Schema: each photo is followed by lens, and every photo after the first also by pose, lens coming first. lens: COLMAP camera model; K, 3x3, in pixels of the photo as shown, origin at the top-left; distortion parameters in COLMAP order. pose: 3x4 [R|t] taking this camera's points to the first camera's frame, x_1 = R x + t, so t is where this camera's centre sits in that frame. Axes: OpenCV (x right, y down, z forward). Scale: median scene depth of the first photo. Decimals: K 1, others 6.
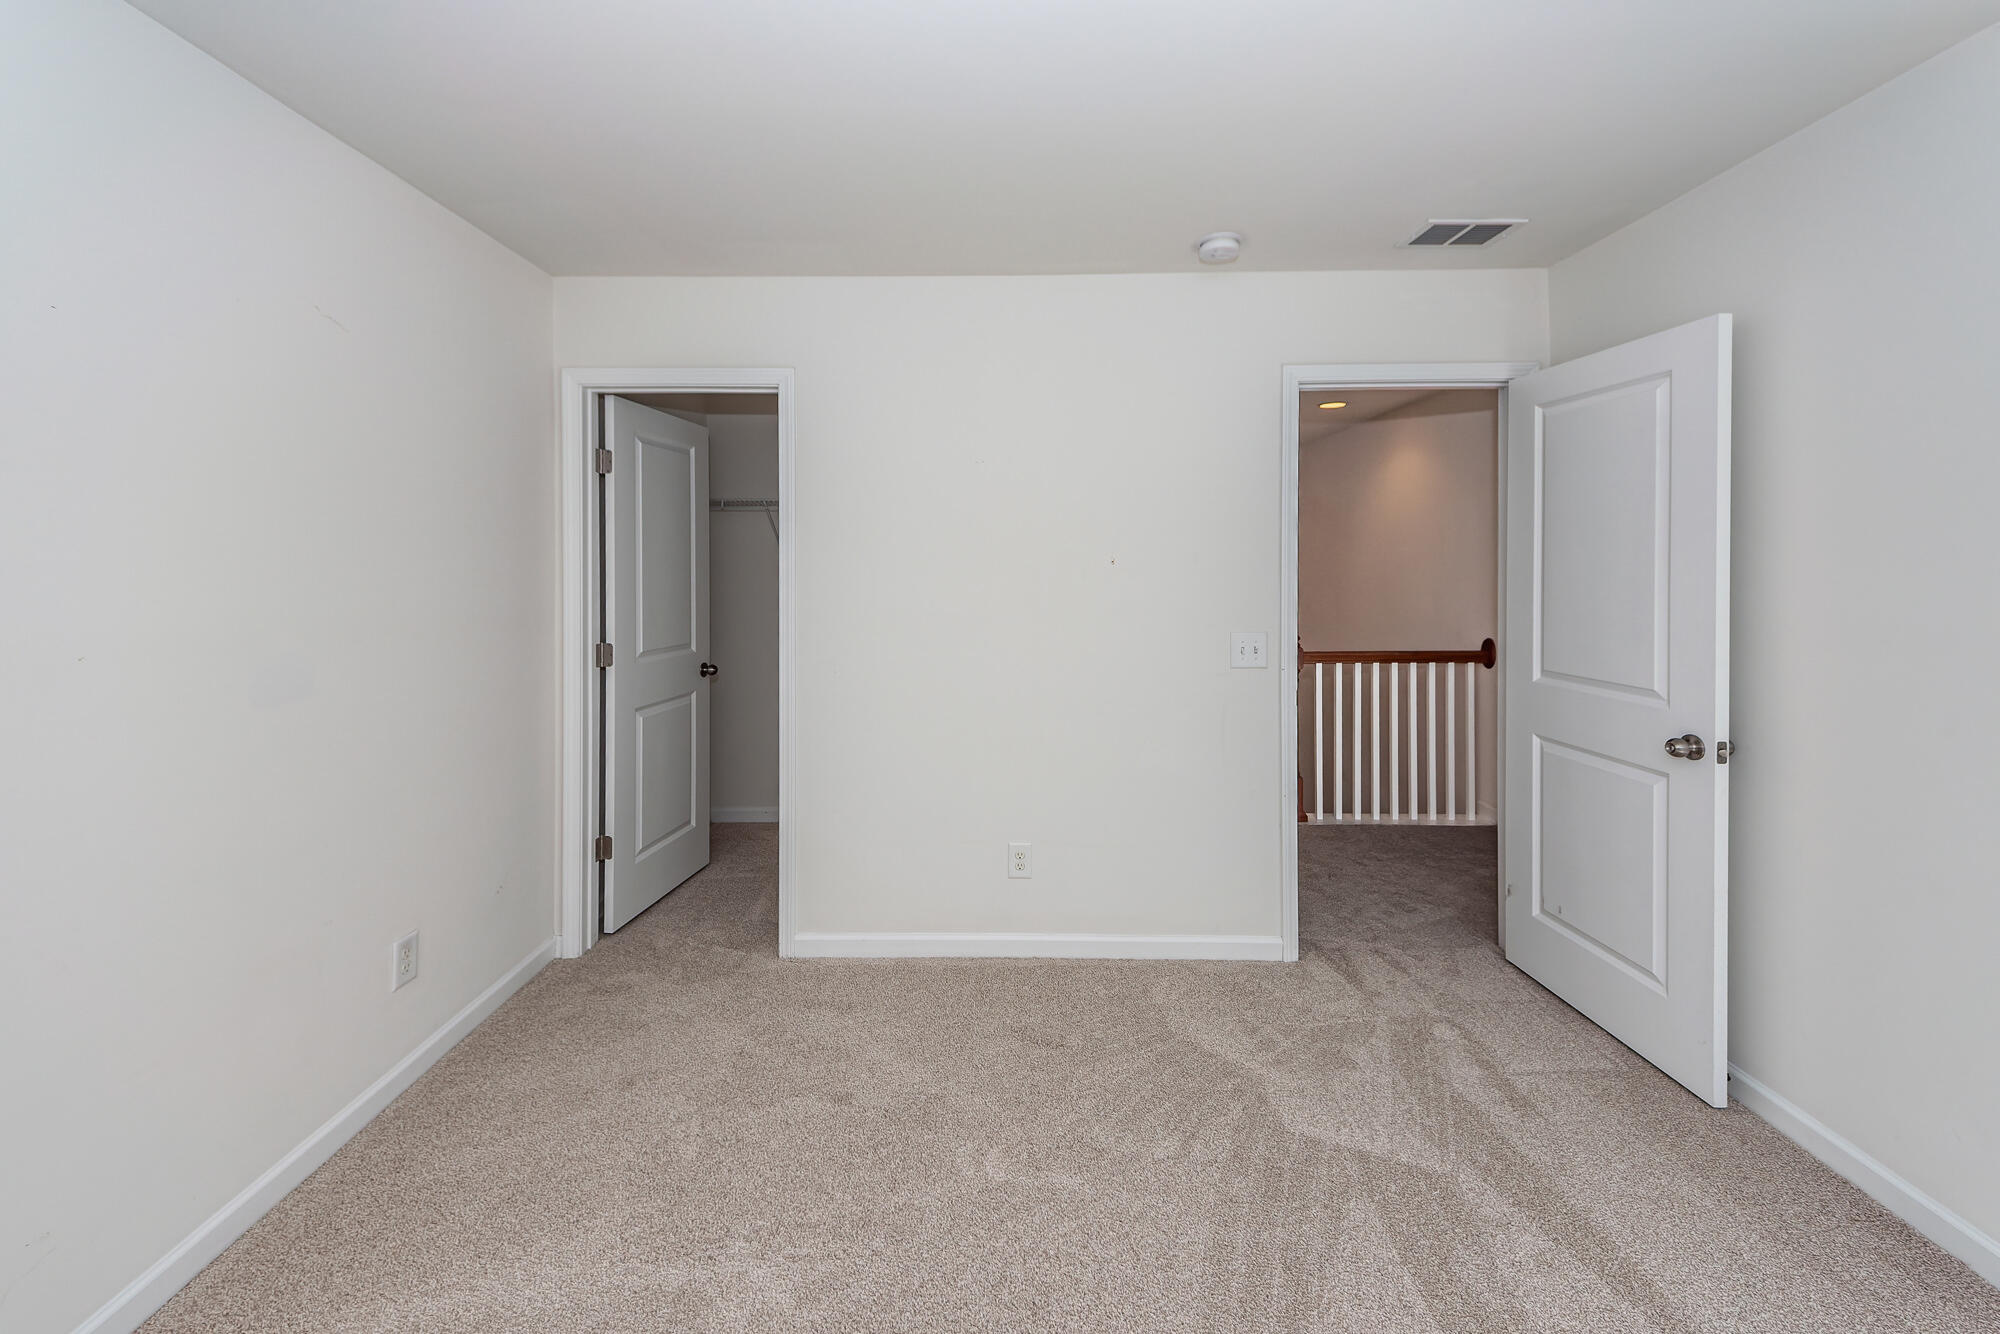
lens RADIAL K [[786.6, 0, 1005.3], [0, 786.6, 571.1], [0, 0, 1]] dist [0.017794, -0.000042]
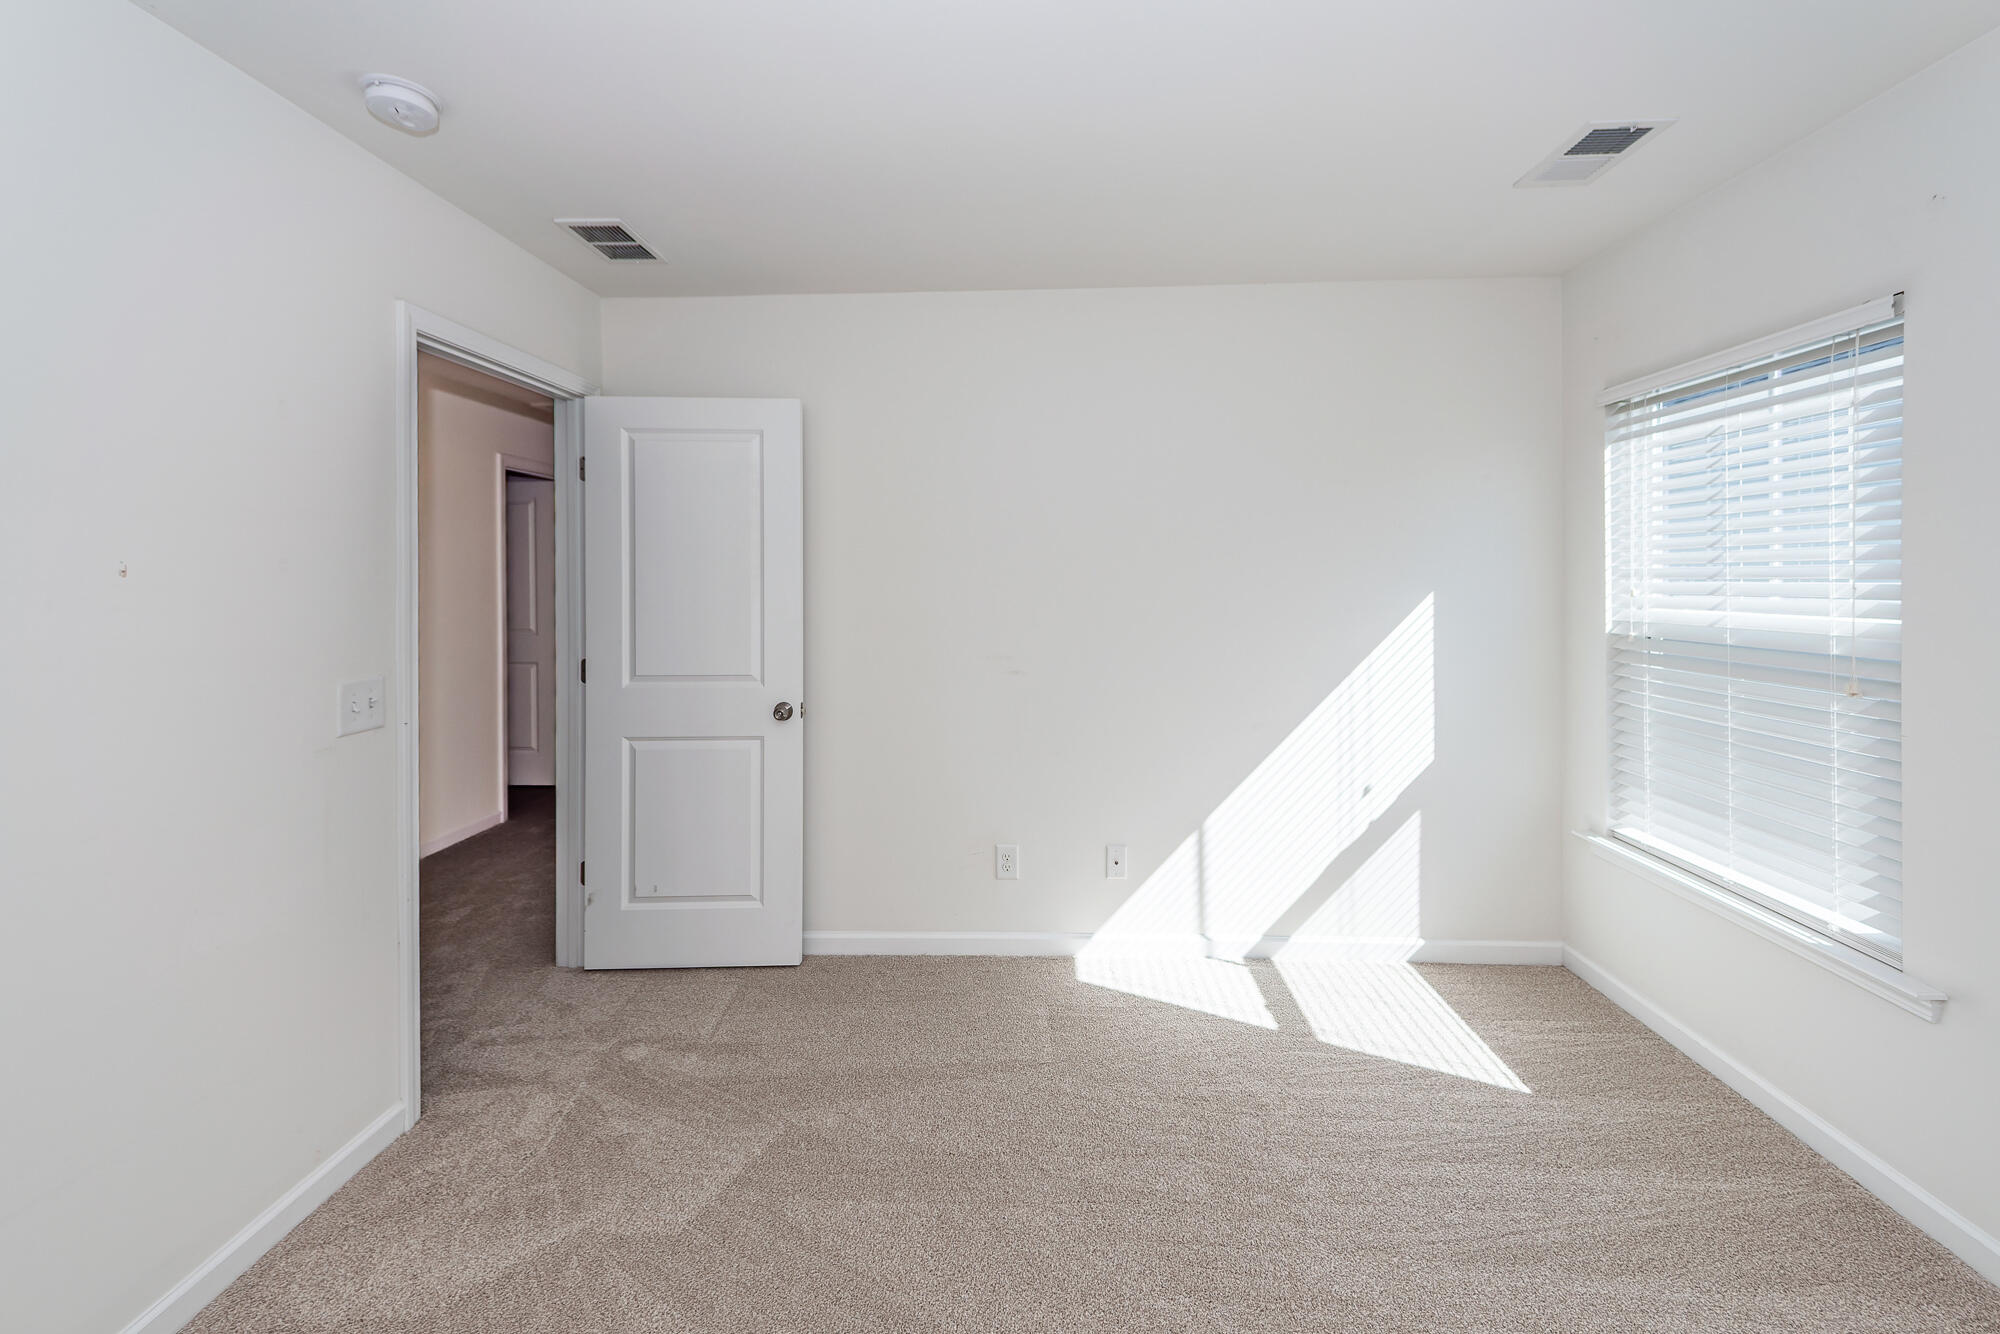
lens RADIAL K [[786.6, 0, 1005.3], [0, 786.6, 571.1], [0, 0, 1]] dist [0.017794, -0.000042]
pose [[0.041673, 0.004674, 0.999120, -0.403645], [0.006665, 0.999966, -0.004956, -0.008471], [-0.999109, 0.006866, 0.041641, 0.485337]]
